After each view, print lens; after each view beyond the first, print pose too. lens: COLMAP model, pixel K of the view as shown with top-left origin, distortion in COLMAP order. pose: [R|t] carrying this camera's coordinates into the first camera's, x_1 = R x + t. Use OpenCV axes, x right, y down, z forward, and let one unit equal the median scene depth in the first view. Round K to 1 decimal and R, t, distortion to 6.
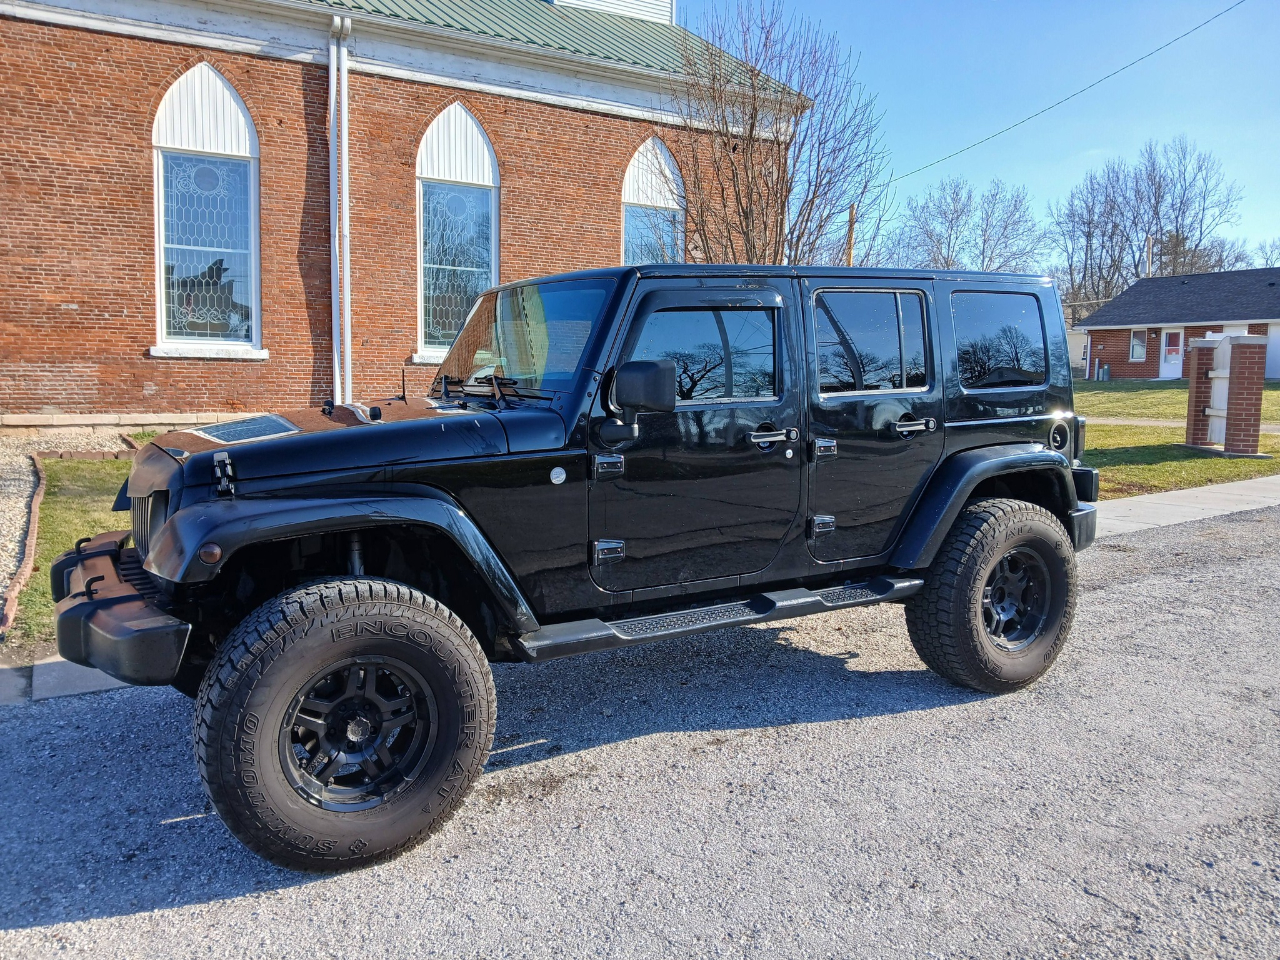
lens RADIAL K [[991.1, 0, 640.0], [0, 991.1, 480.0], [0, 0, 1]] dist [0.004669, -0.039067]
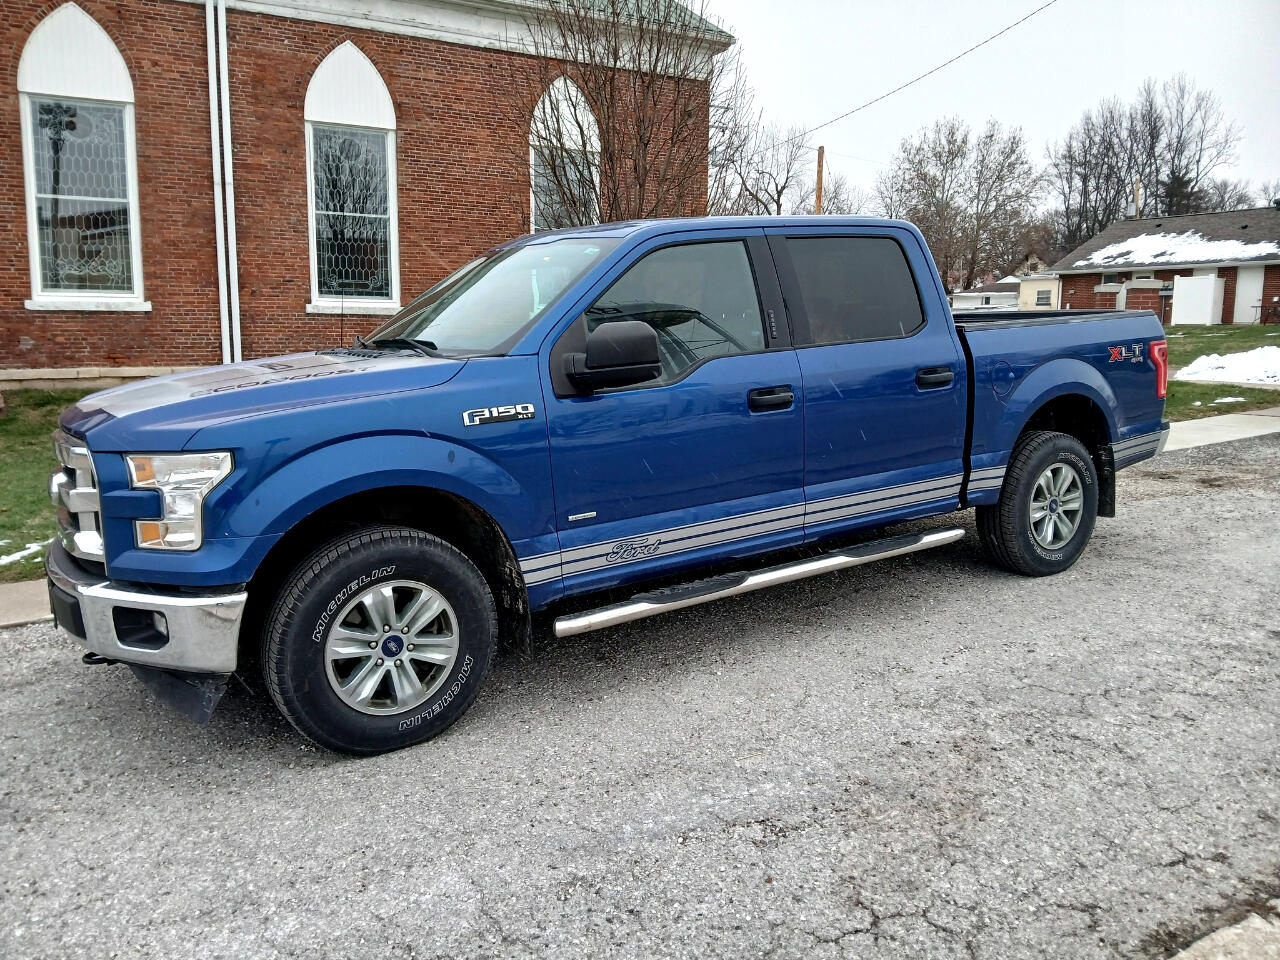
lens RADIAL K [[992.9, 0, 636.1], [0, 992.9, 479.2], [0, 0, 1]] dist [-0.014161, -0.013170]
pose [[0.999958, -0.006221, -0.006803, 0.111829], [0.006556, 0.998711, 0.050340, -0.003000], [0.006482, -0.050382, 0.998709, 0.023230]]
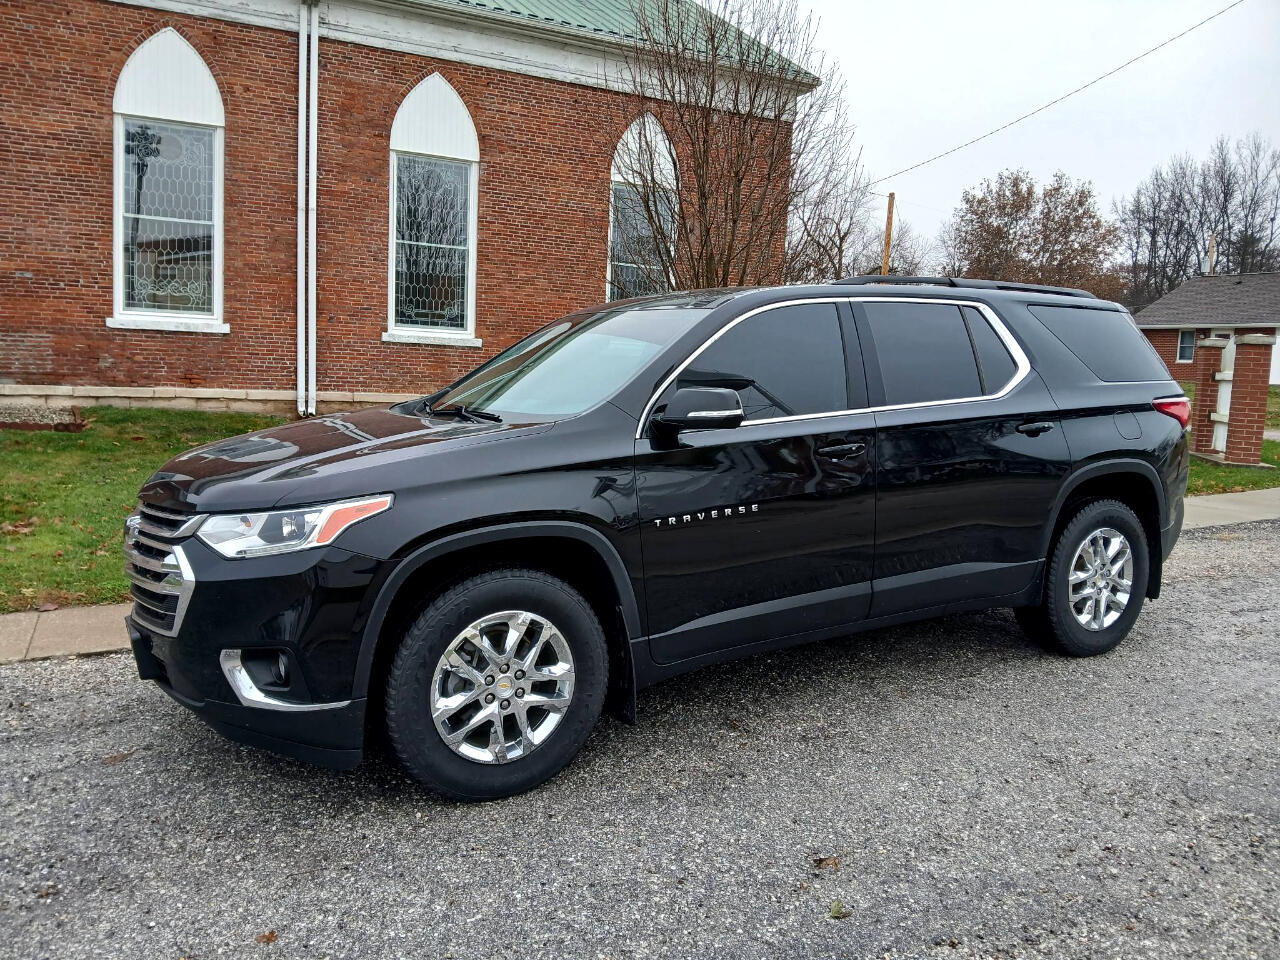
lens RADIAL K [[991.1, 0, 640.0], [0, 991.1, 480.0], [0, 0, 1]] dist [0.004669, -0.039067]
pose [[0.998089, 0.033606, -0.051864, 0.086748], [-0.033033, 0.999384, 0.011869, -0.003223], [0.052231, -0.010133, 0.998584, 0.047122]]
